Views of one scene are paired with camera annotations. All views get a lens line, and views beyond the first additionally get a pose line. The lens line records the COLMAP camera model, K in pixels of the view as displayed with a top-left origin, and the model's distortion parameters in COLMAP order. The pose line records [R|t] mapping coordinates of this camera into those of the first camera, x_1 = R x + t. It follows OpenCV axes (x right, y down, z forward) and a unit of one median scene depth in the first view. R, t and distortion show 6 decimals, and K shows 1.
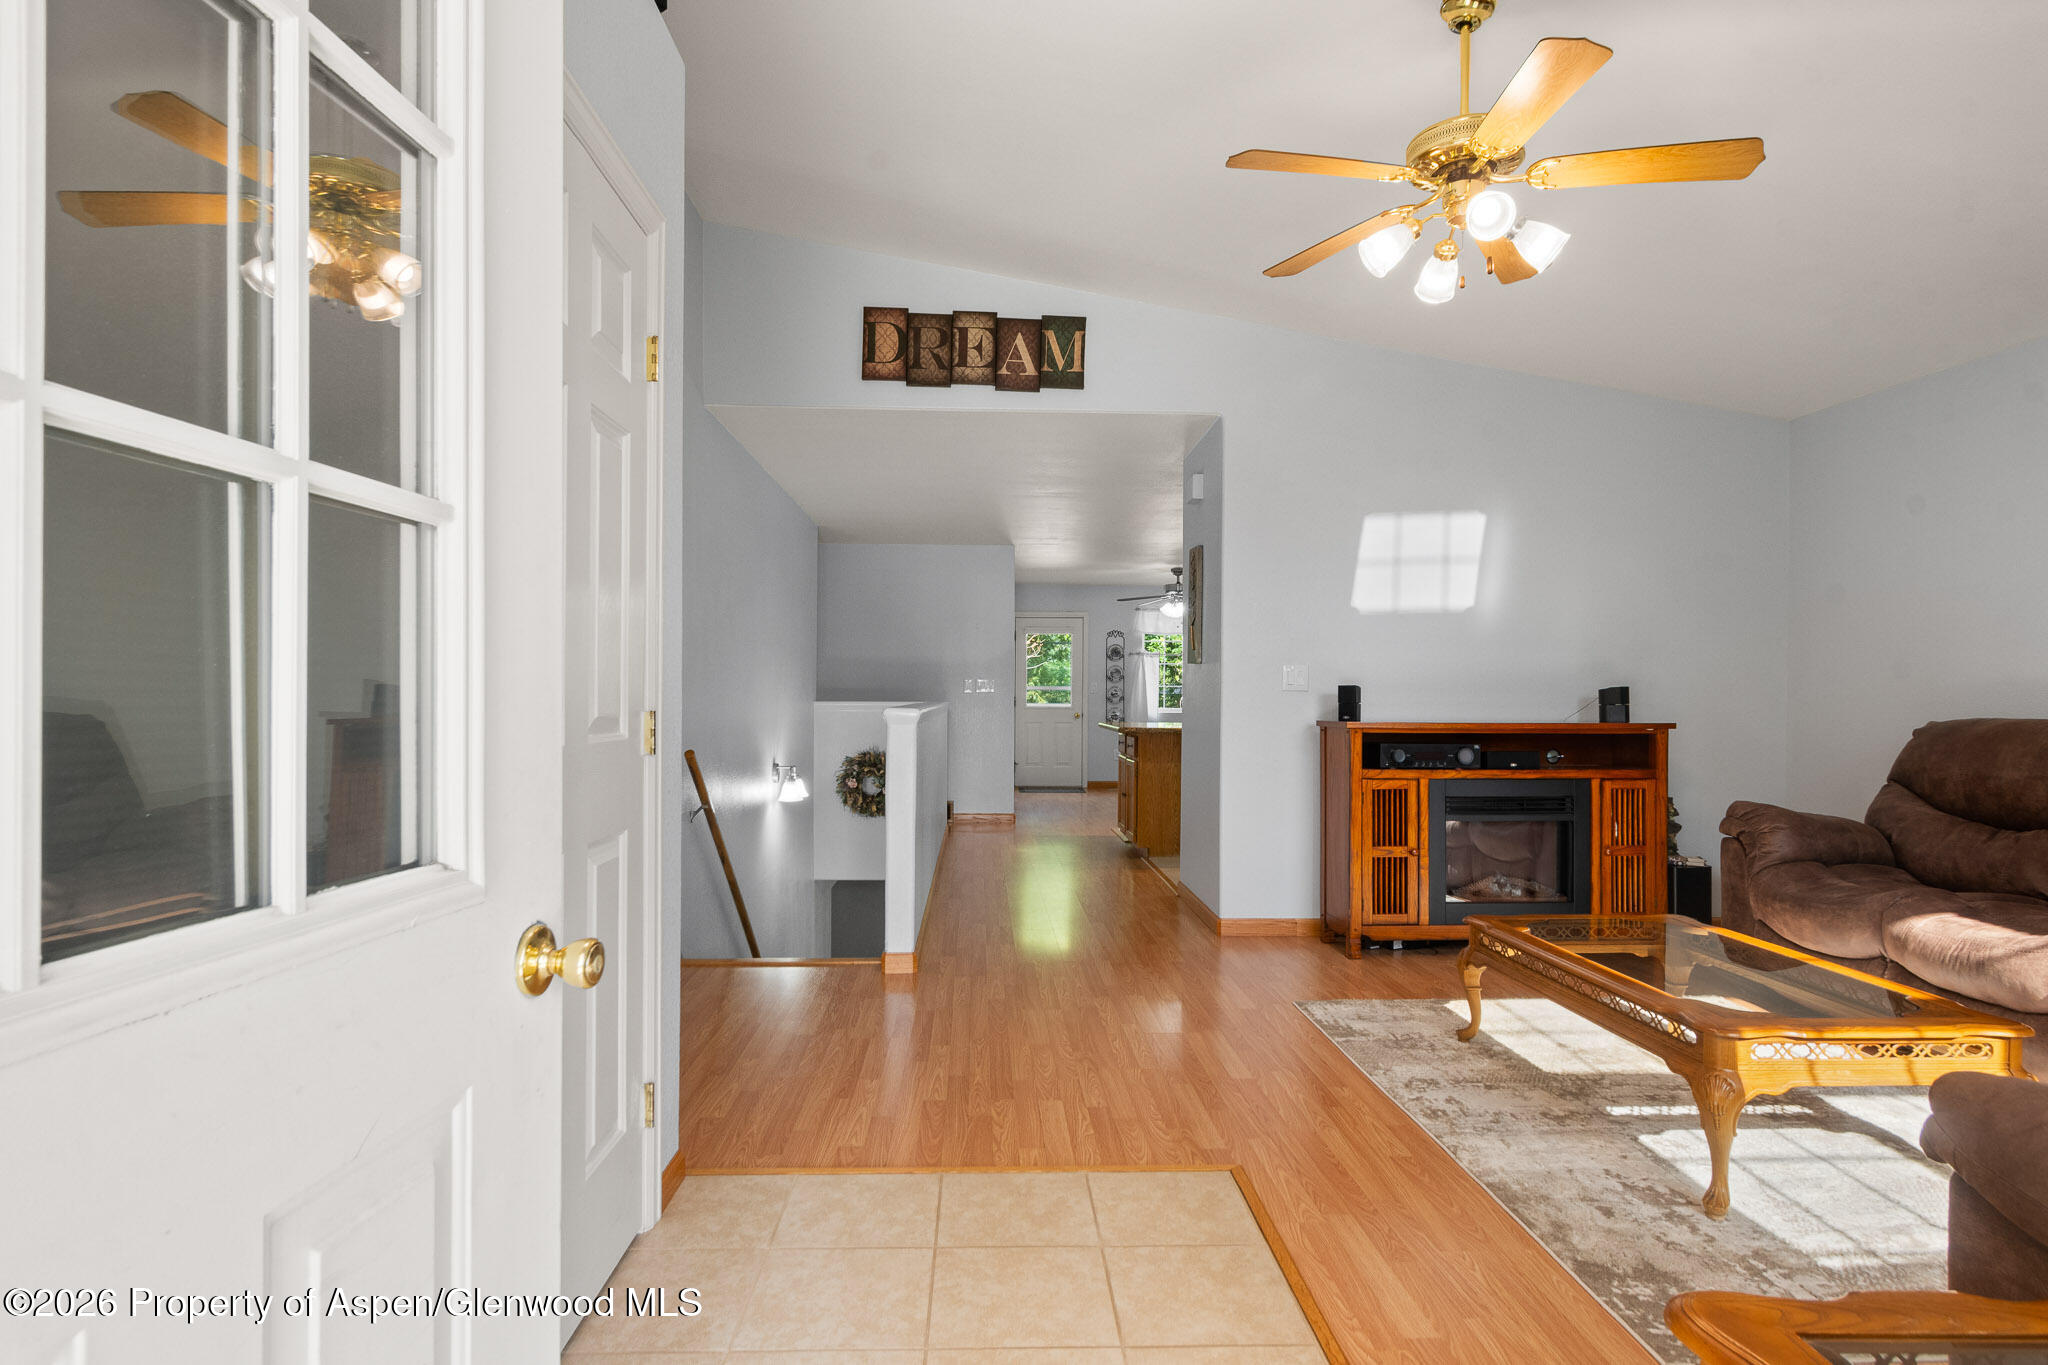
lens RADIAL K [[1083.6, 0, 1018.9], [0, 1083.6, 686.1], [0, 0, 1]] dist [0.001250, 0.000641]
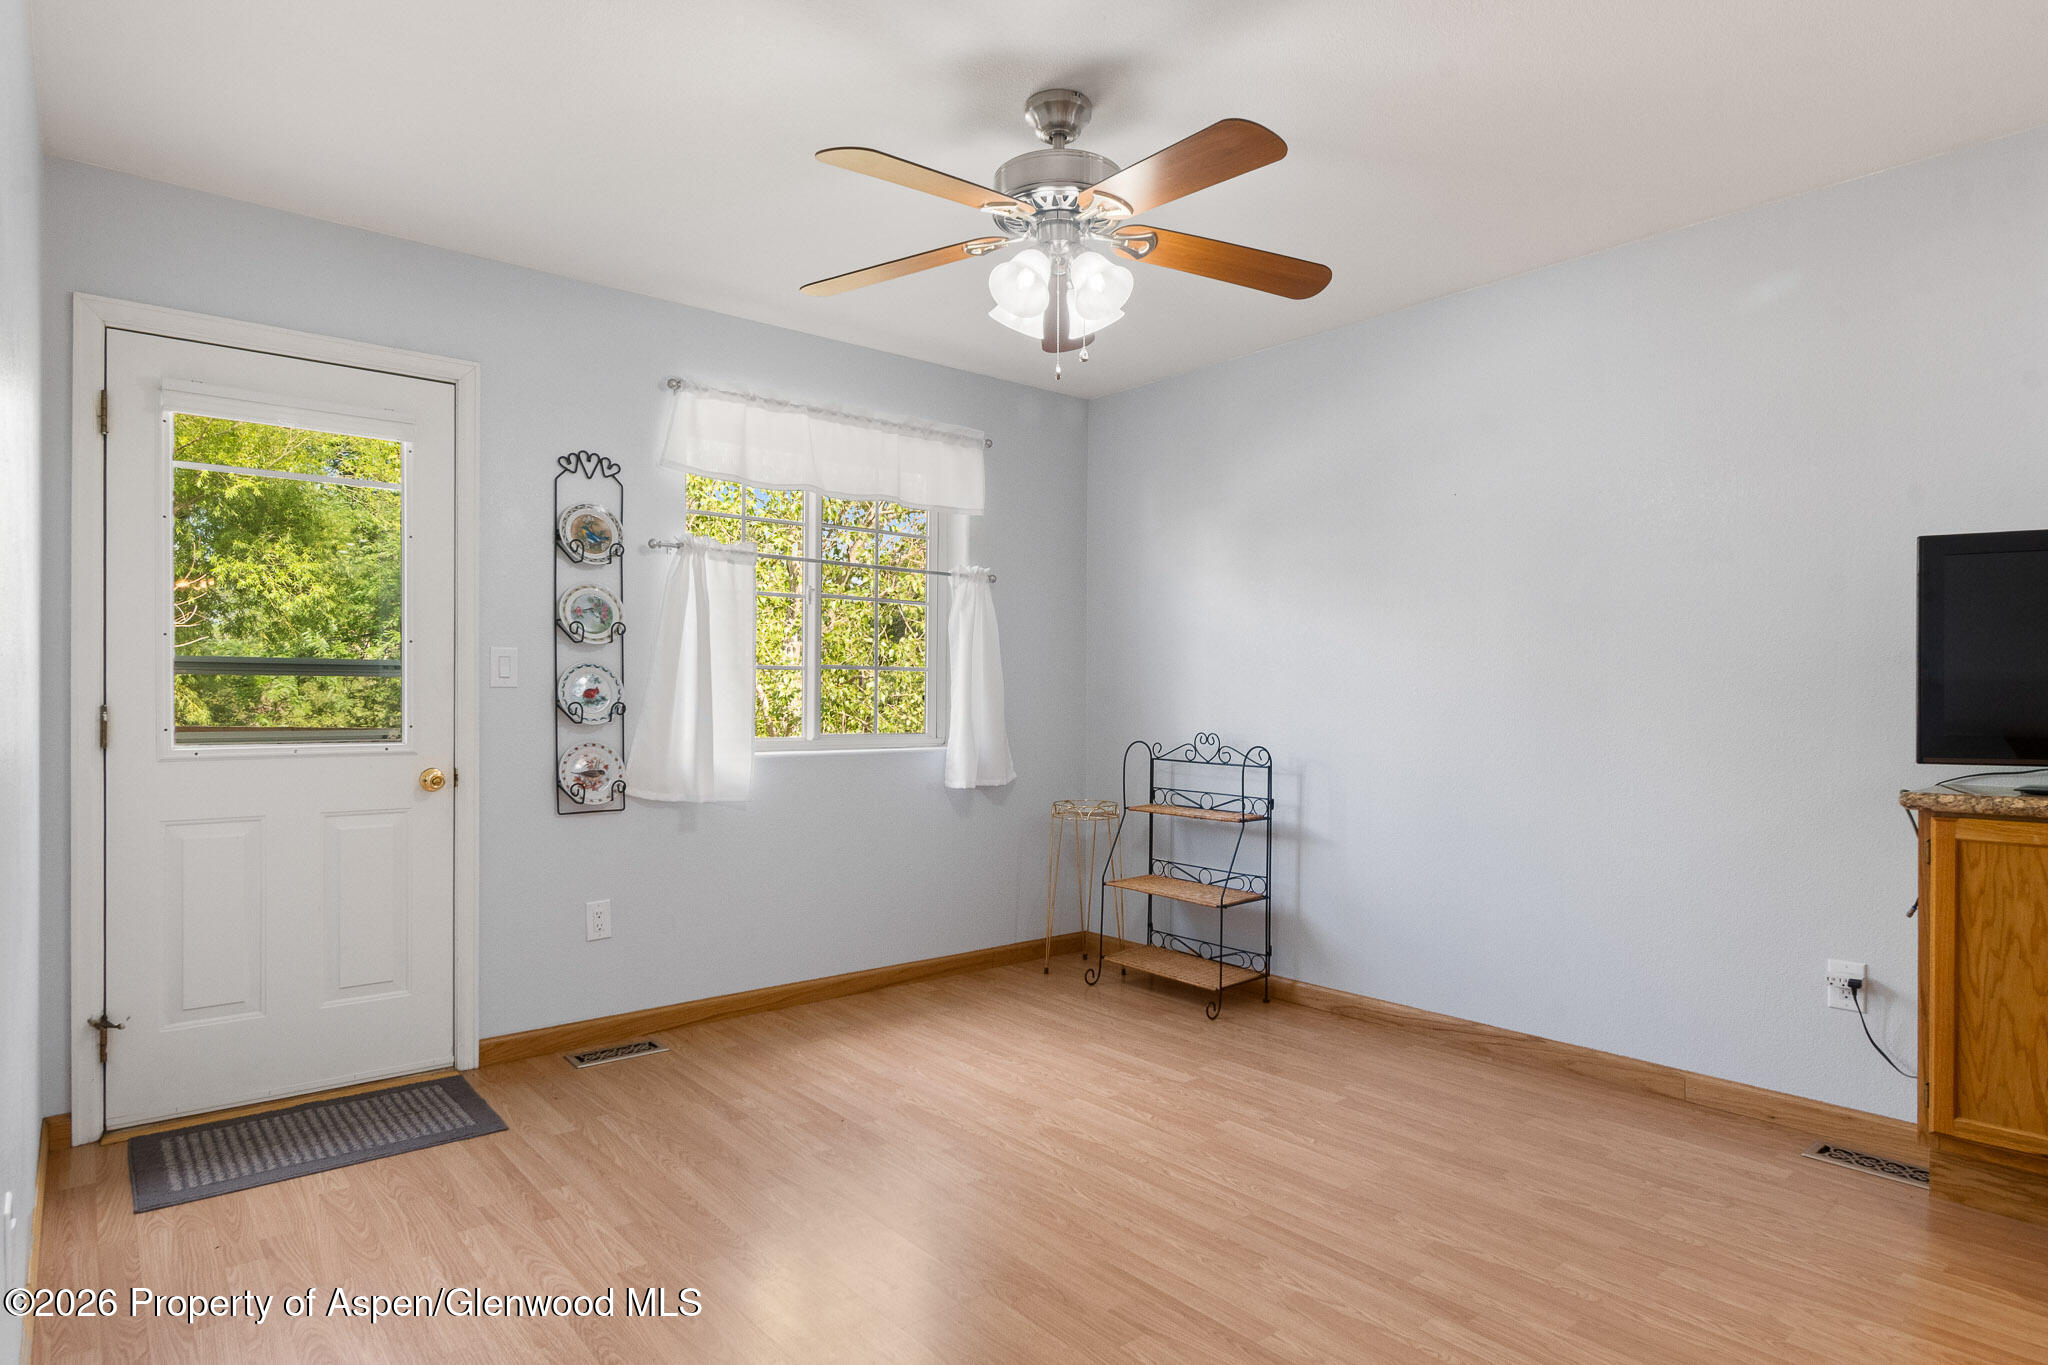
lens RADIAL K [[1114.4, 0, 1013.0], [0, 1114.4, 697.6], [0, 0, 1]] dist [-0.003750, -0.000871]
pose [[0.788267, 0.000629, 0.615334, 0.011819], [-0.003526, 0.999988, 0.003494, 0.022210], [-0.615324, -0.004924, 0.788259, 2.307800]]
